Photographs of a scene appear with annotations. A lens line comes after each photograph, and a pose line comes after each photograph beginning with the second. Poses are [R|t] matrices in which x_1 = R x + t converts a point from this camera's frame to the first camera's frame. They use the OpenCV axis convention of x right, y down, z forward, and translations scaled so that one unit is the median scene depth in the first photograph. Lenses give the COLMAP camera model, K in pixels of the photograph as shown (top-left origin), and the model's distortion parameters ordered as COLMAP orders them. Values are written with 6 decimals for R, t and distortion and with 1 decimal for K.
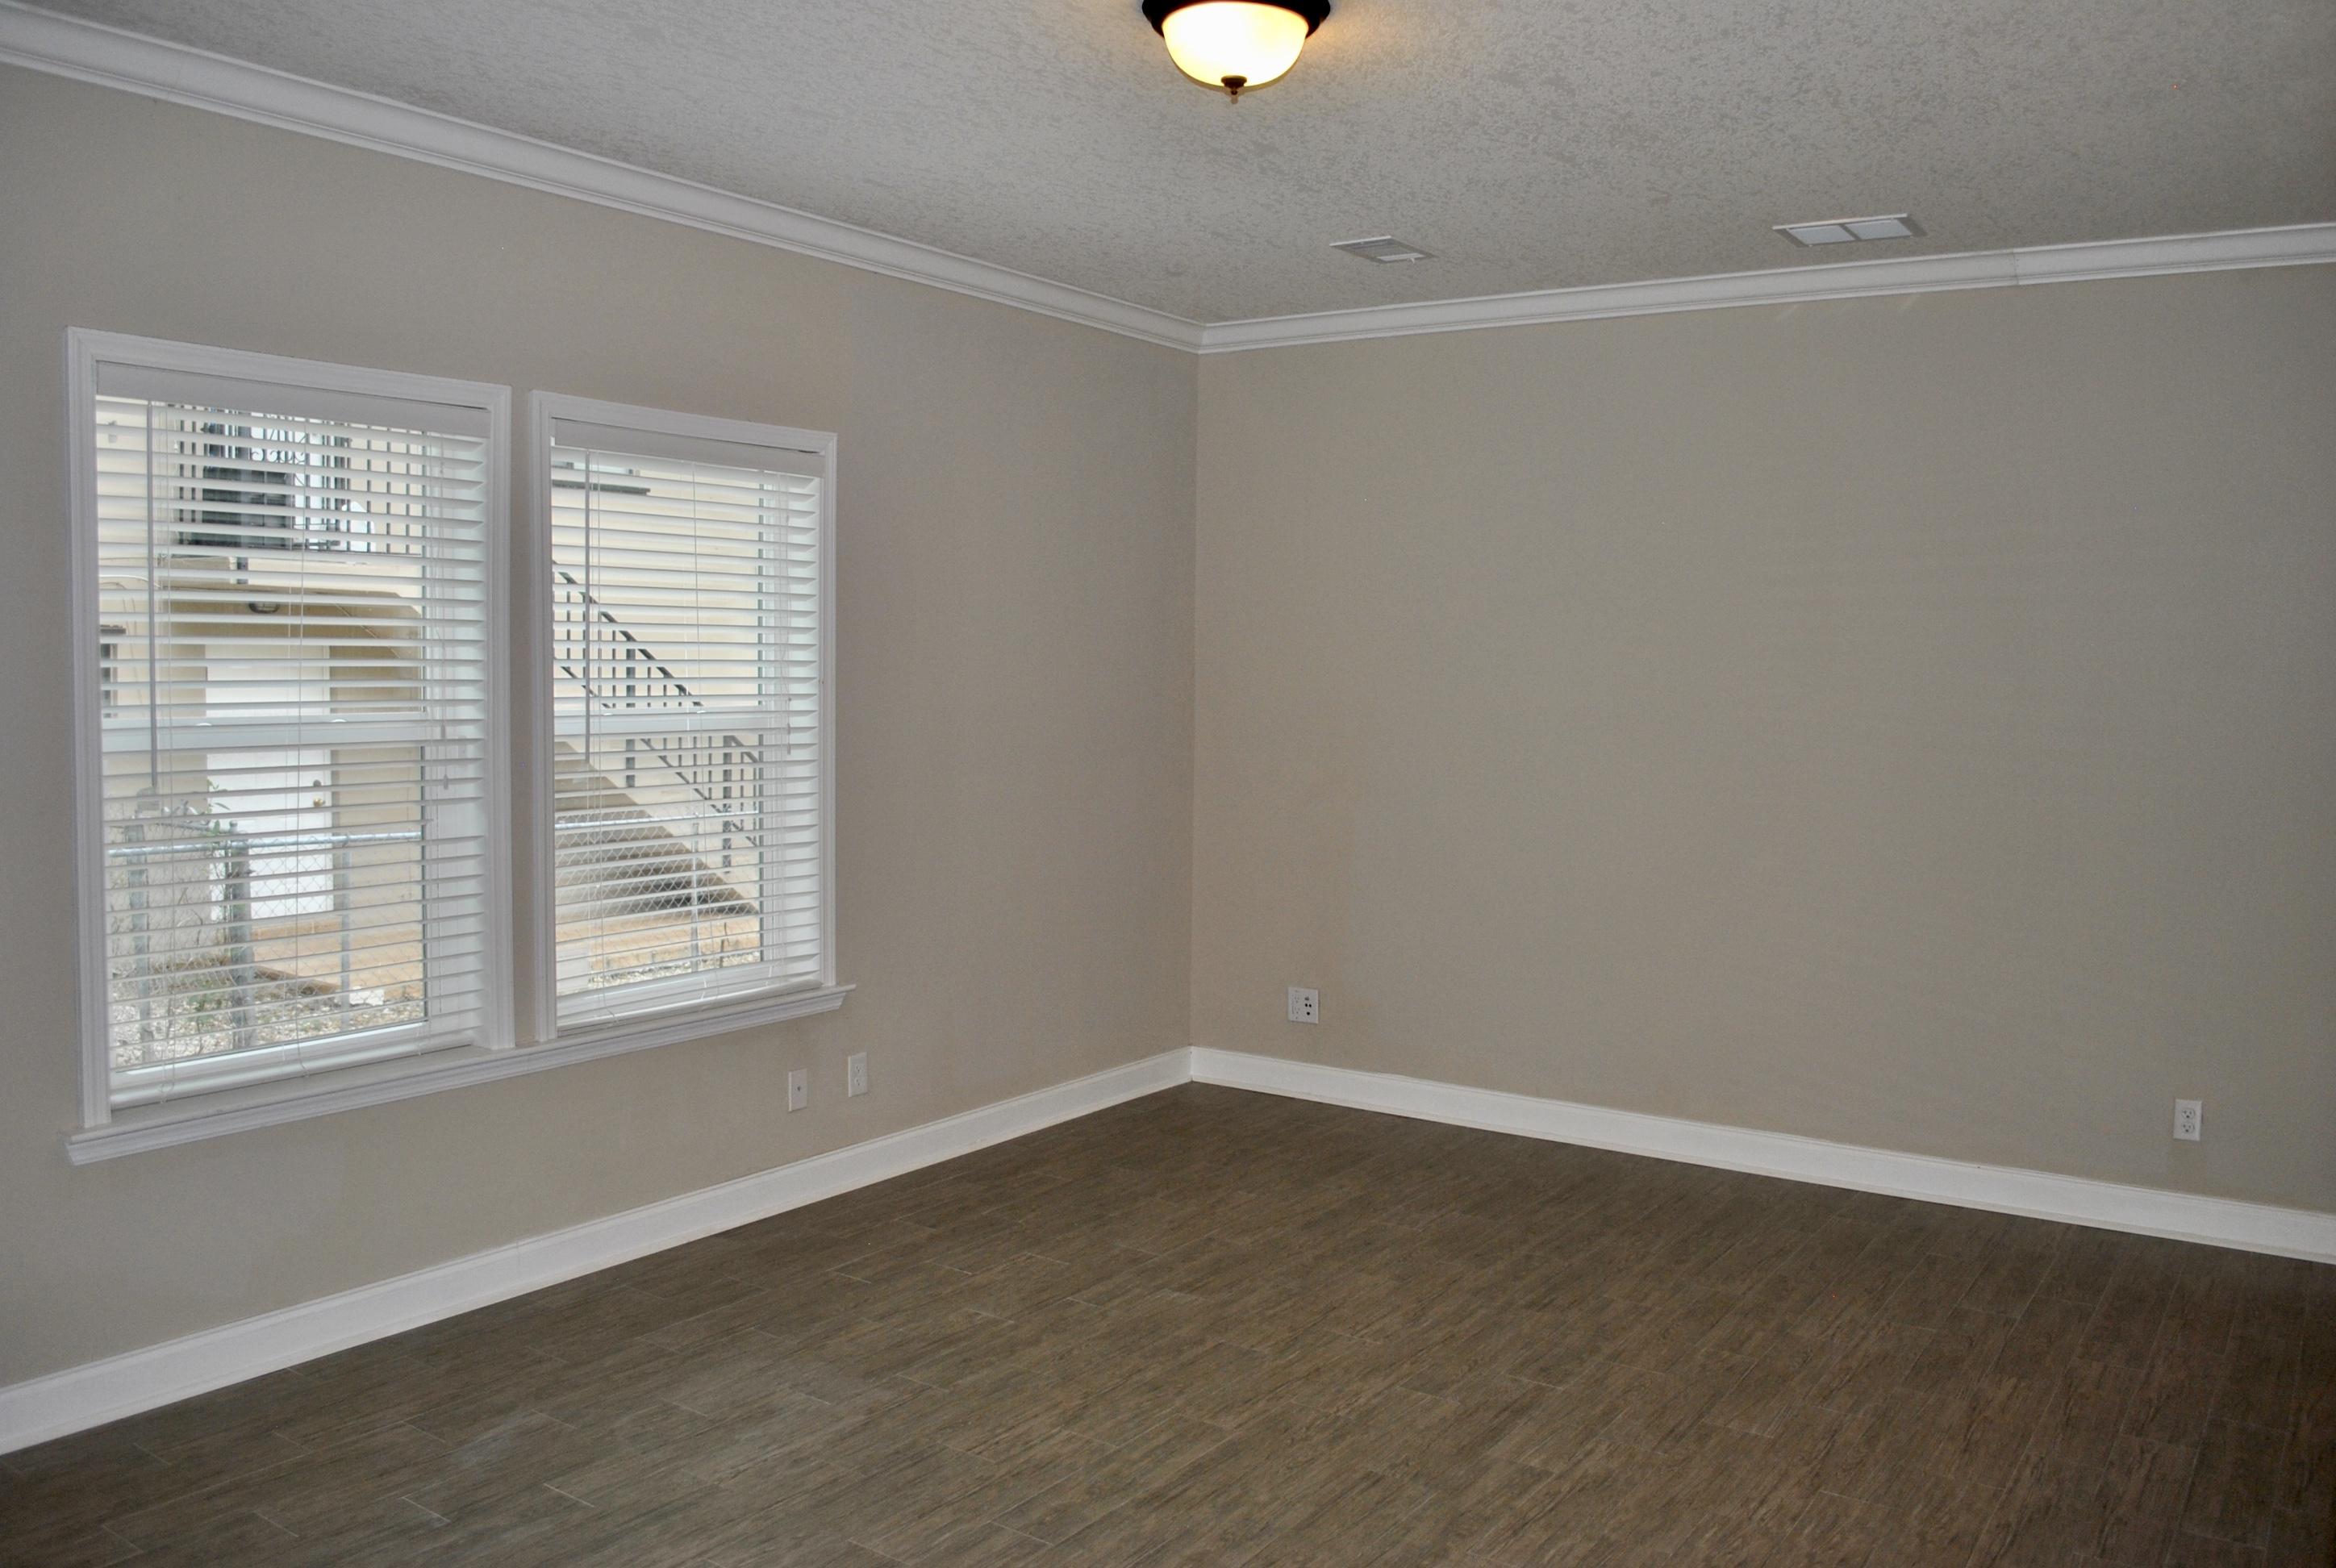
lens RADIAL K [[1856.7, 0, 1166.4], [0, 1856.7, 769.0], [0, 0, 1]] dist [-0.081790, 0.009415]
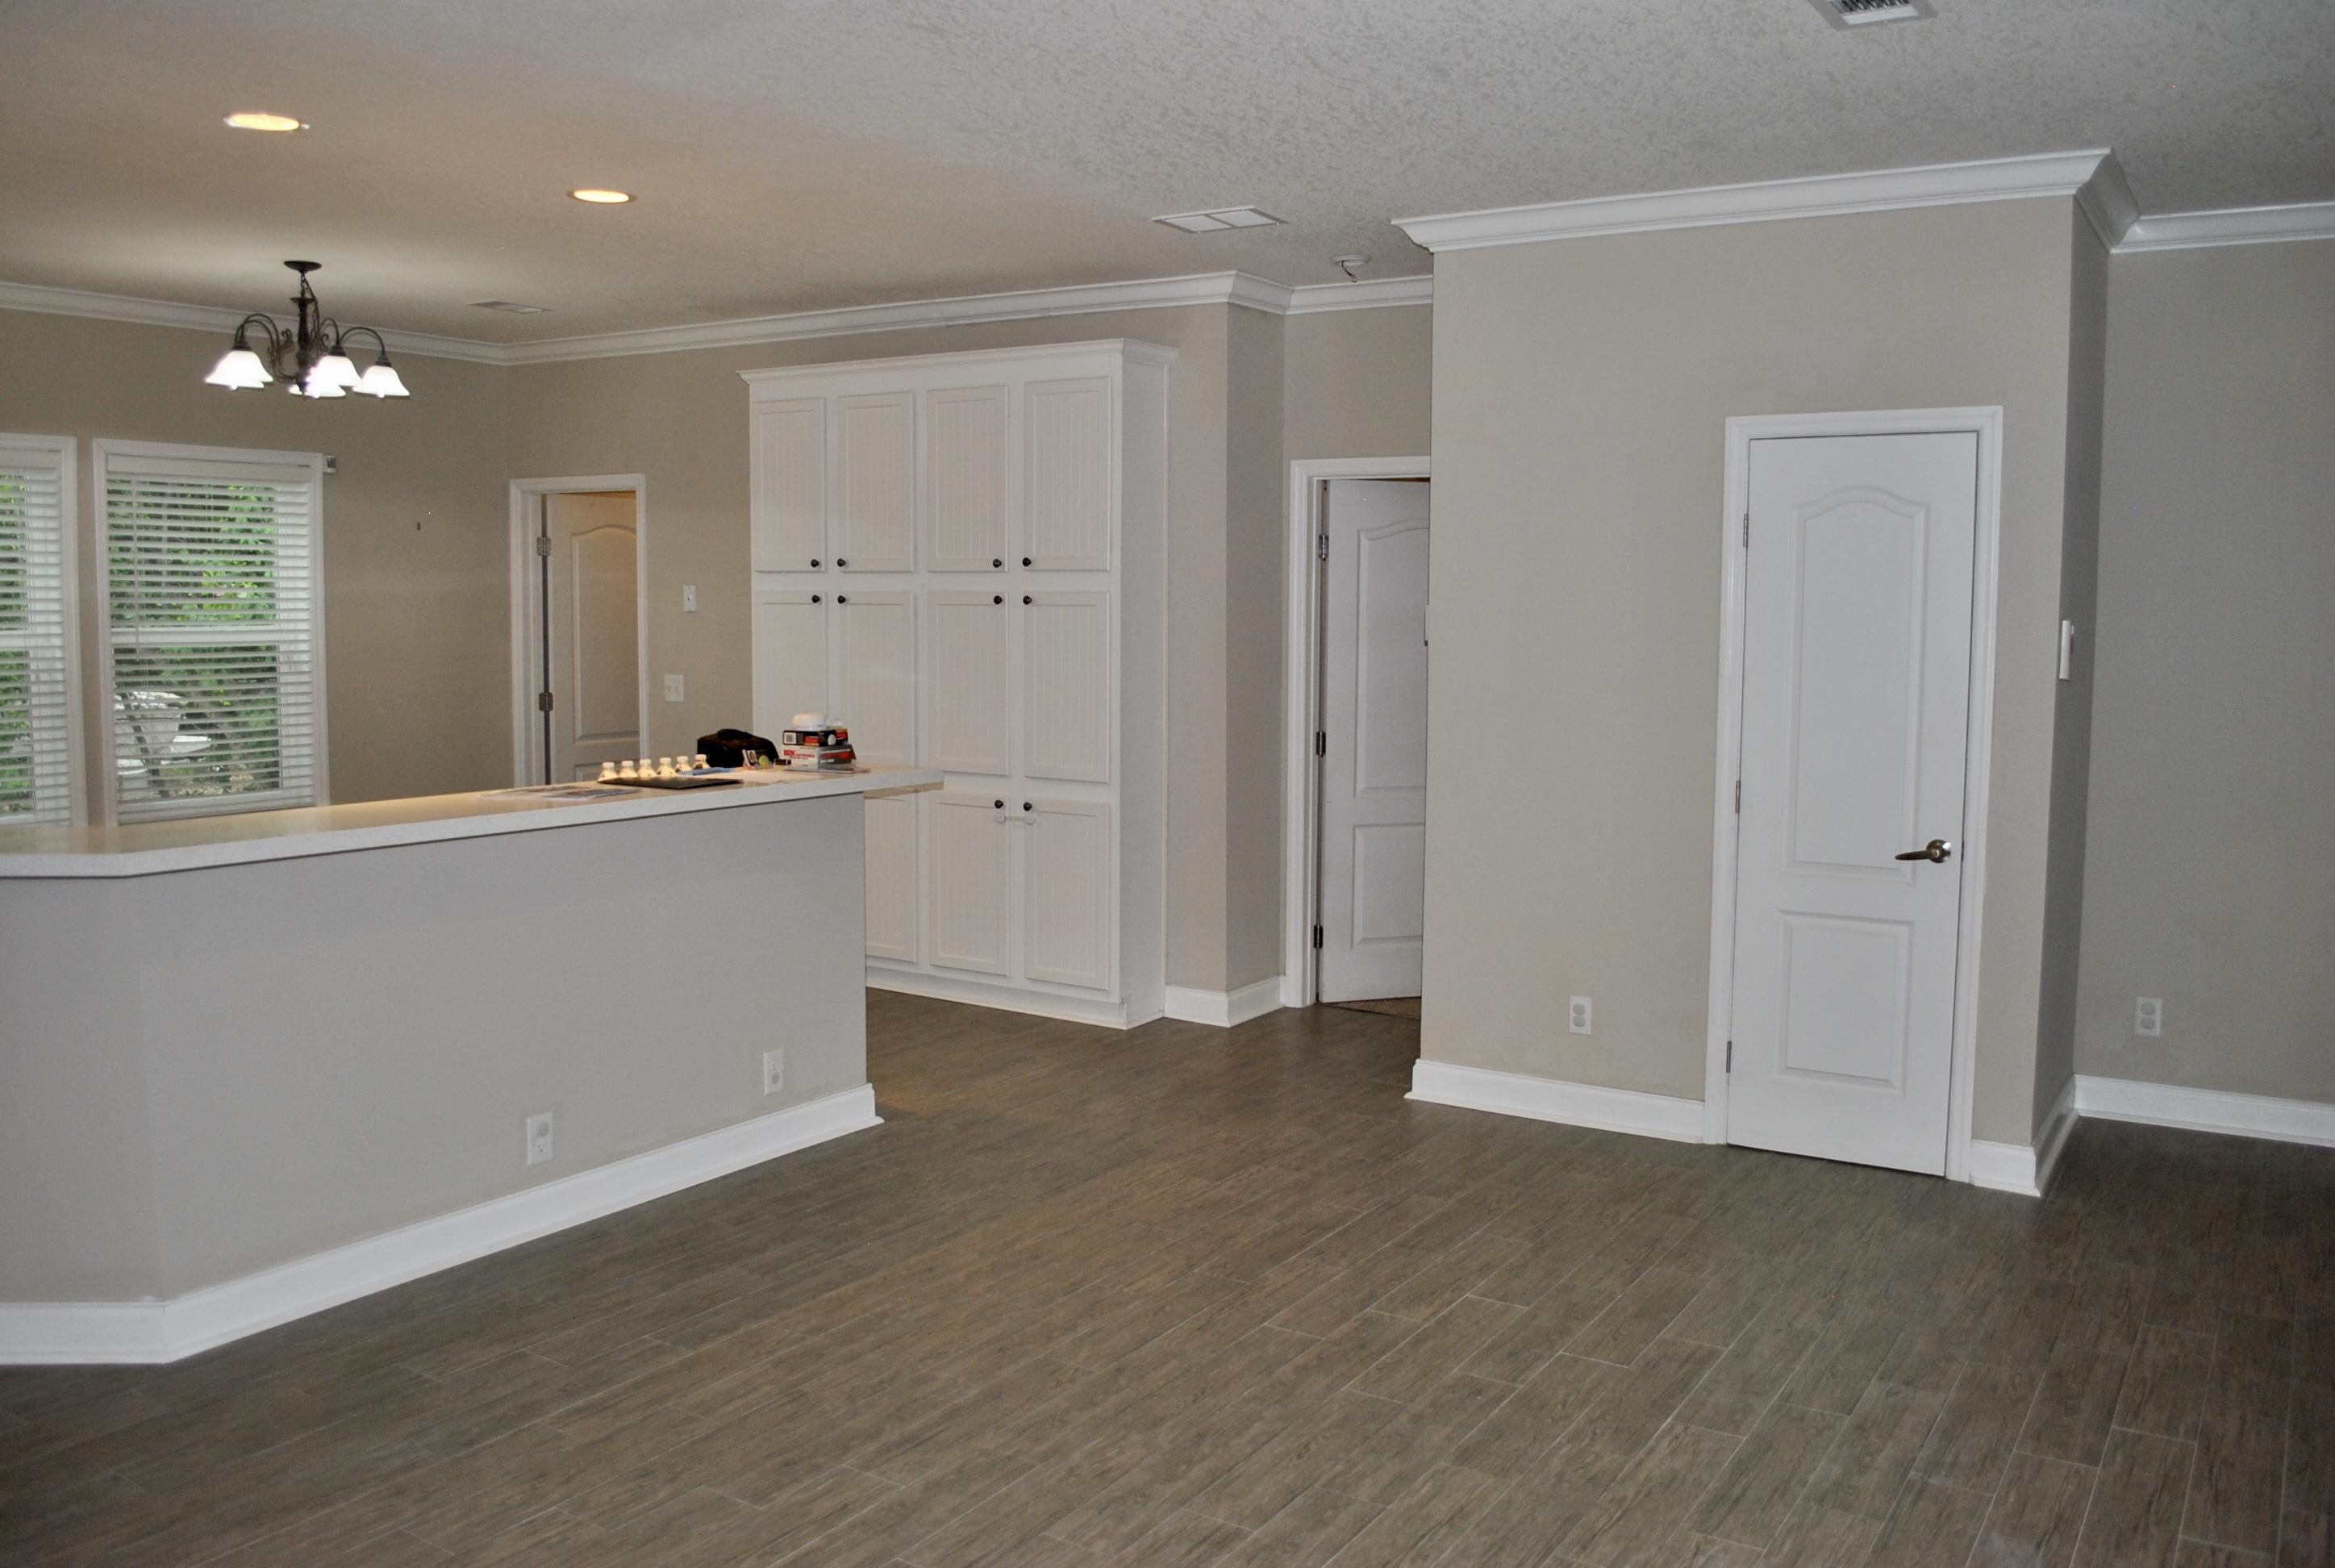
lens RADIAL K [[1856.0, 0, 1165.9], [0, 1856.0, 769.0], [0, 0, 1]] dist [-0.081790, 0.009415]
pose [[-0.999295, -0.018708, -0.032548, 0.048584], [-0.023458, 0.988059, 0.152278, -0.096372], [0.029310, 0.152934, -0.987802, 1.546718]]
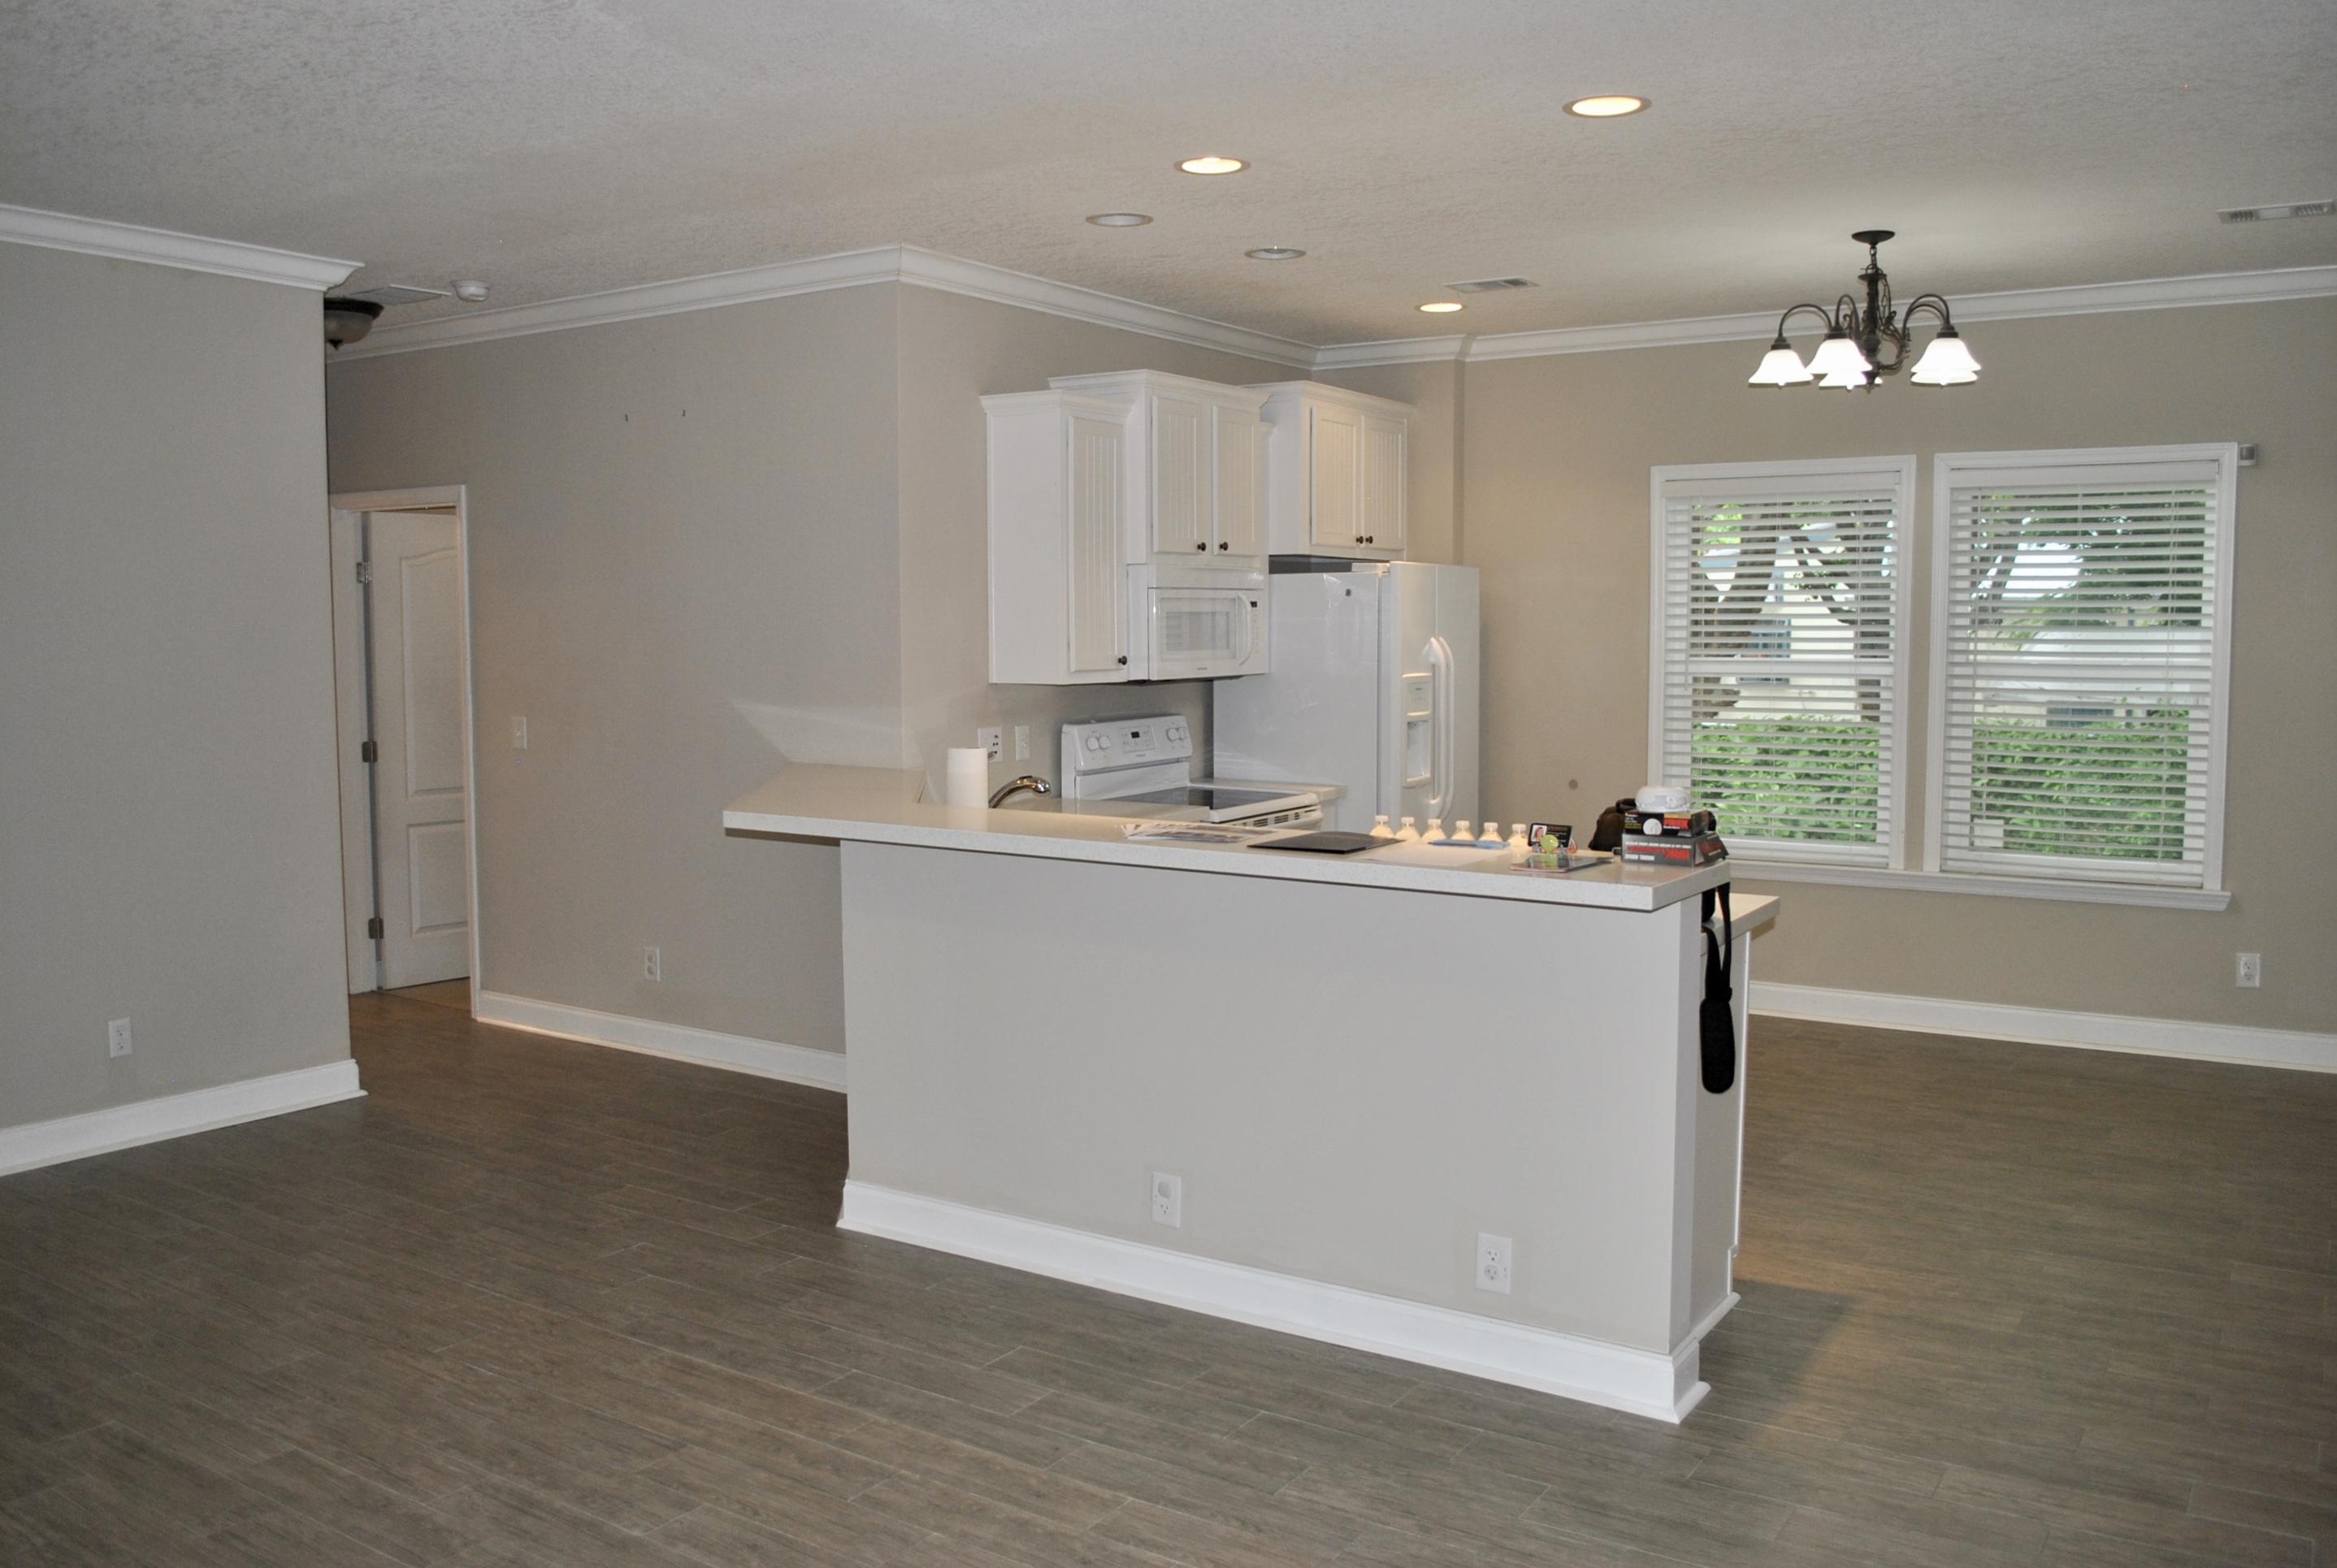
lens RADIAL K [[1873.3, 0, 1169.8], [0, 1873.3, 770.1], [0, 0, 1]] dist [-0.080954, 0.006480]
pose [[-0.019282, -0.089080, 0.995838, -0.643890], [0.062003, 0.993999, 0.090116, -0.031072], [-0.997890, 0.063483, -0.013643, 0.459074]]
